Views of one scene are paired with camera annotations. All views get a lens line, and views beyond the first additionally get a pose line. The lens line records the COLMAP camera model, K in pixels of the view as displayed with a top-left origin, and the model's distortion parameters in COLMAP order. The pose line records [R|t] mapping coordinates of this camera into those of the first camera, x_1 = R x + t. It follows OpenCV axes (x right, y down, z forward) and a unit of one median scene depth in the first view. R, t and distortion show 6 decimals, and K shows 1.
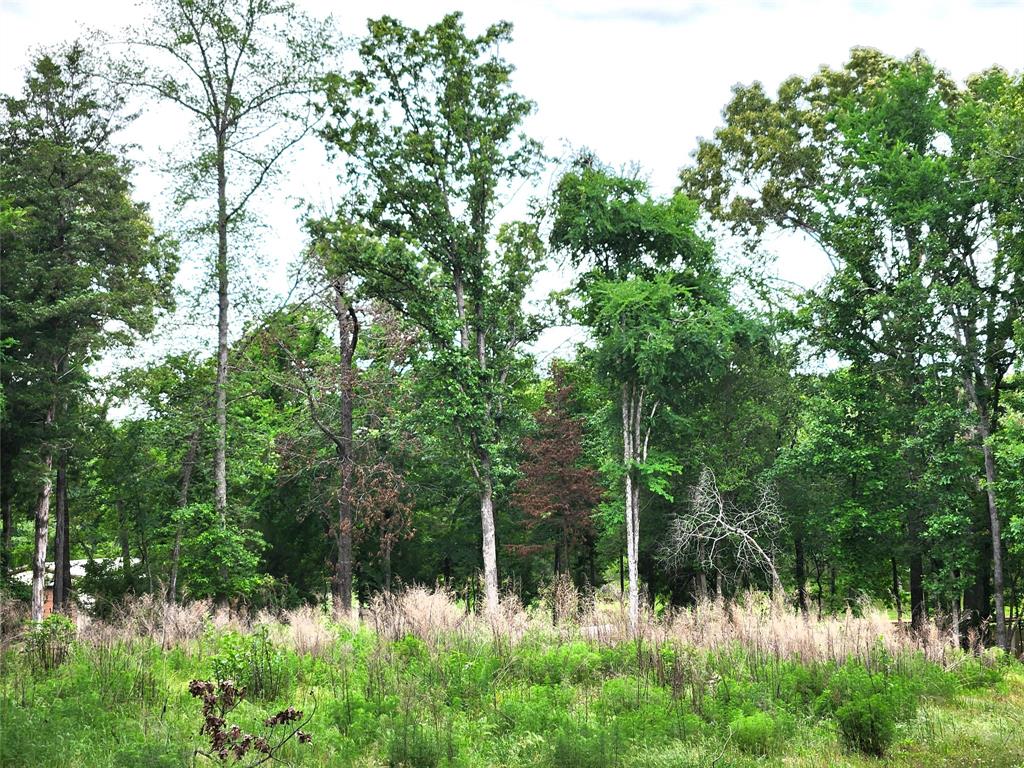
lens RADIAL K [[1905.6, 0, 512.0], [0, 1905.6, 384.0], [0, 0, 1]] dist [-0.178795, 0.207724]
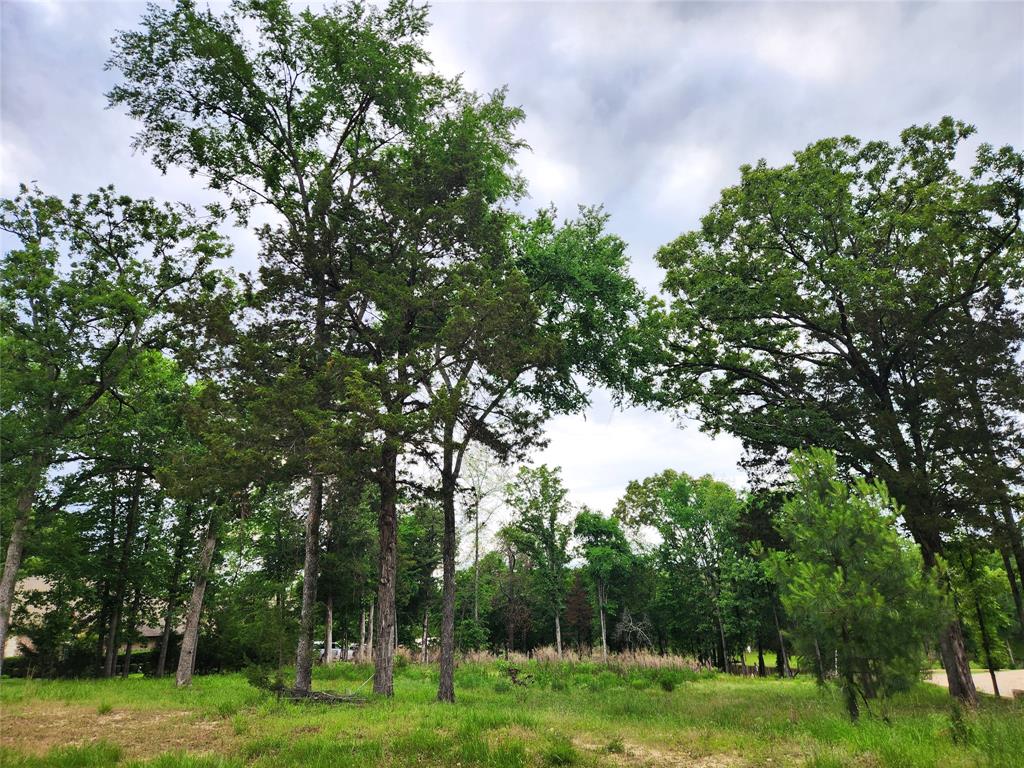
lens RADIAL K [[680.1, 0, 512.0], [0, 680.1, 384.0], [0, 0, 1]] dist [0.117629, -0.108464]
pose [[0.998228, -0.019944, -0.056057, -0.016050], [0.004743, 0.965824, -0.259154, -0.018349], [0.059310, 0.258429, 0.964208, -0.222493]]
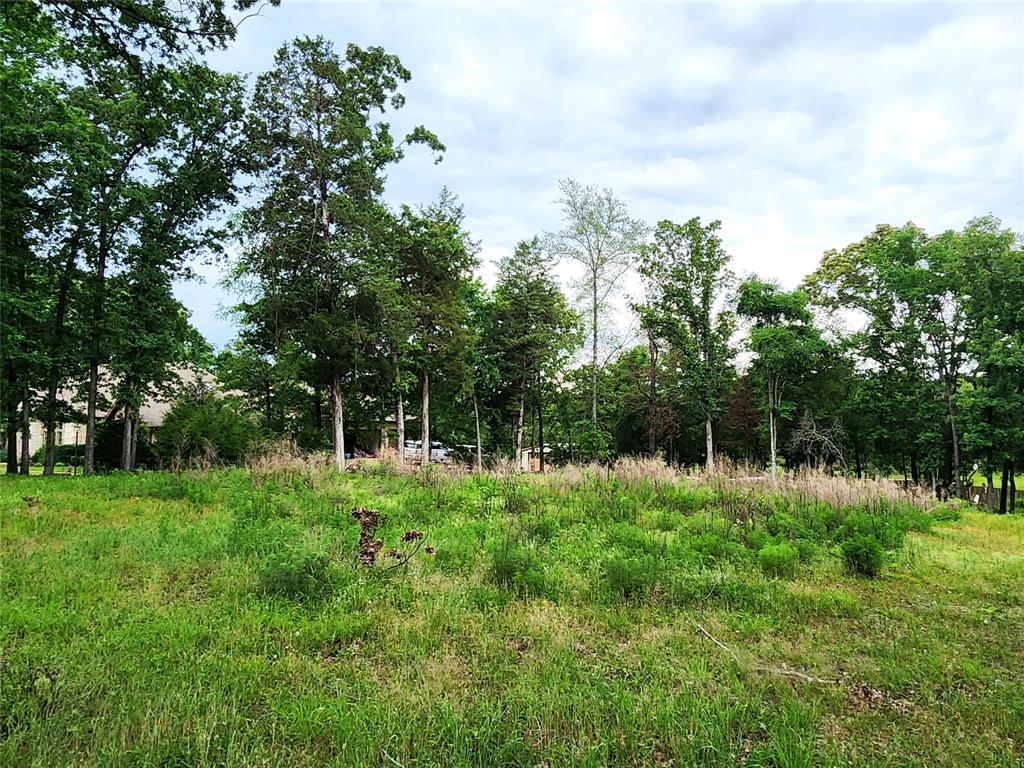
lens RADIAL K [[688.9, 0, 518.9], [0, 688.9, 387.1], [0, 0, 1]] dist [0.004652, 0.001513]
pose [[0.952005, 0.002555, -0.306071, 0.025018], [-0.000154, 0.999969, 0.007868, 0.010892], [0.306081, -0.007444, 0.951976, 0.103835]]
